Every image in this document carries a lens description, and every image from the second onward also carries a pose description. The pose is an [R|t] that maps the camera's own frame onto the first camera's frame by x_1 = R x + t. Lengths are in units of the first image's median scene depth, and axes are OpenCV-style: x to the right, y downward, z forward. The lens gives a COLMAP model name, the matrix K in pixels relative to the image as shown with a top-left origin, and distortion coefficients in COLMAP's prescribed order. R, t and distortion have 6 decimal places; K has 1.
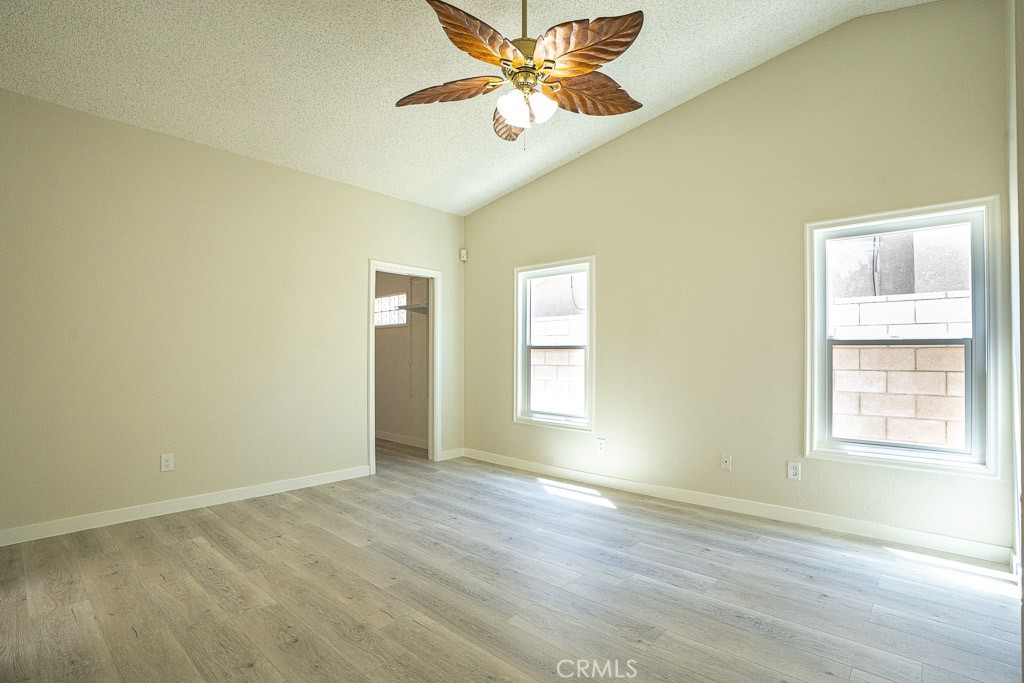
lens RADIAL K [[486.7, 0, 502.4], [0, 486.7, 343.7], [0, 0, 1]] dist [-0.068578, 0.027799]
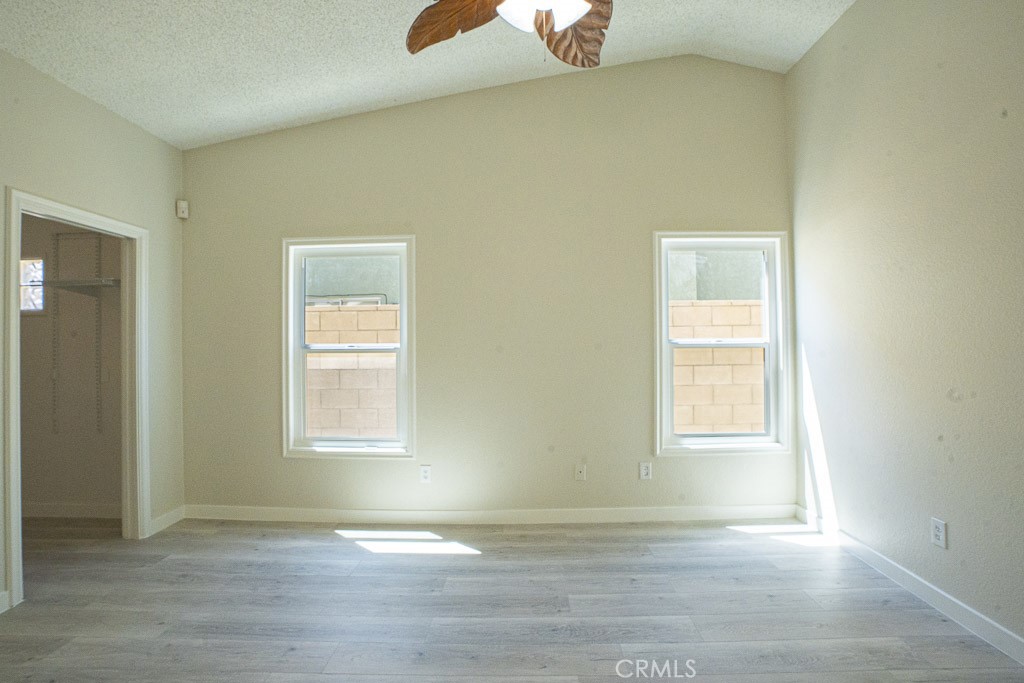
lens RADIAL K [[486.7, 0, 503.0], [0, 486.7, 330.8], [0, 0, 1]] dist [-0.070547, 0.026506]
pose [[0.752158, 0.005955, 0.658955, -0.227927], [-0.001568, 0.999973, -0.007246, -0.019903], [-0.658981, 0.004417, 0.752147, 0.314774]]
